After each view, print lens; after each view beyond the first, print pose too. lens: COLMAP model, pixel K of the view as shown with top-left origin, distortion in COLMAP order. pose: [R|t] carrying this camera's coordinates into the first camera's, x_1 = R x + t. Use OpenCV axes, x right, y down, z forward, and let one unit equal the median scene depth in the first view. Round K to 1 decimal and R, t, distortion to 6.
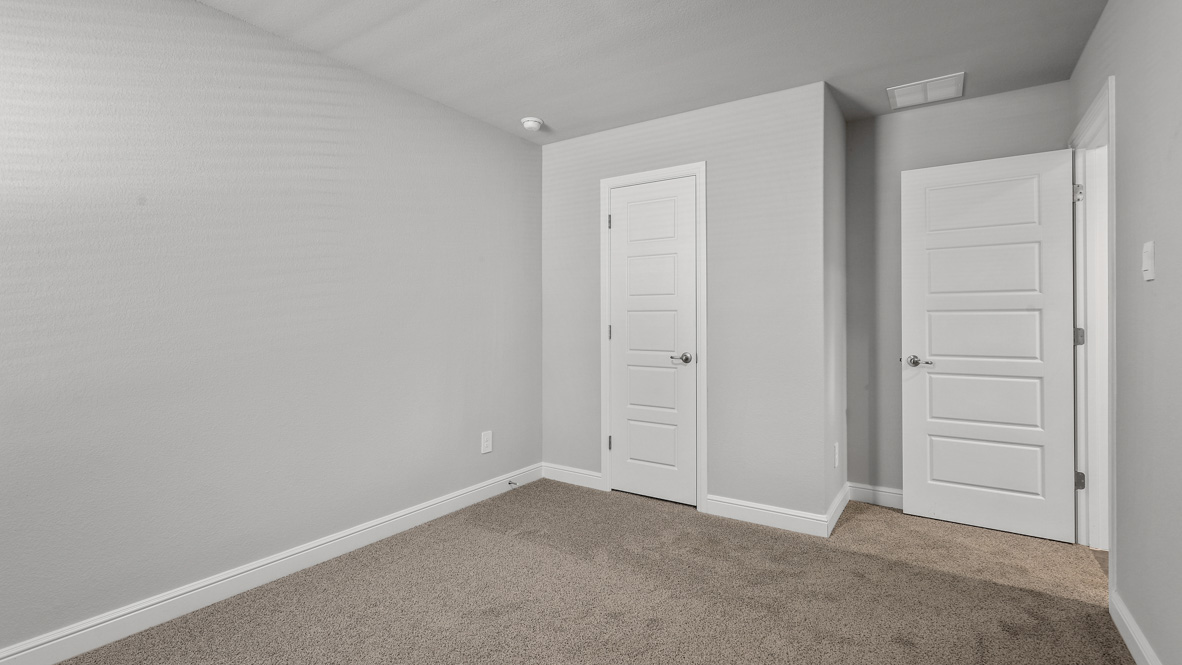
lens RADIAL K [[532.4, 0, 592.0], [0, 532.4, 324.6], [0, 0, 1]] dist [-0.002151, 0.000406]
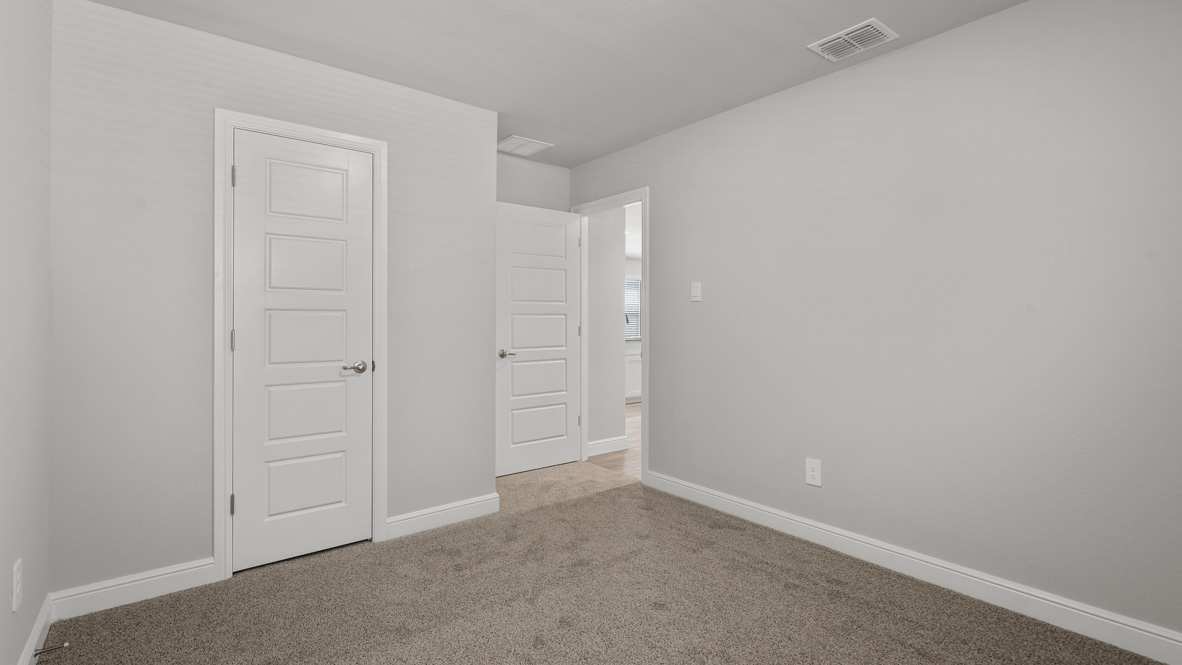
lens RADIAL K [[532.4, 0, 591.0], [0, 532.4, 324.6], [0, 0, 1]] dist [-0.002151, 0.000406]
pose [[0.306843, -0.009929, 0.951708, -0.538867], [0.009871, 0.999925, 0.007249, -0.007638], [-0.951709, 0.007170, 0.306918, 0.417847]]
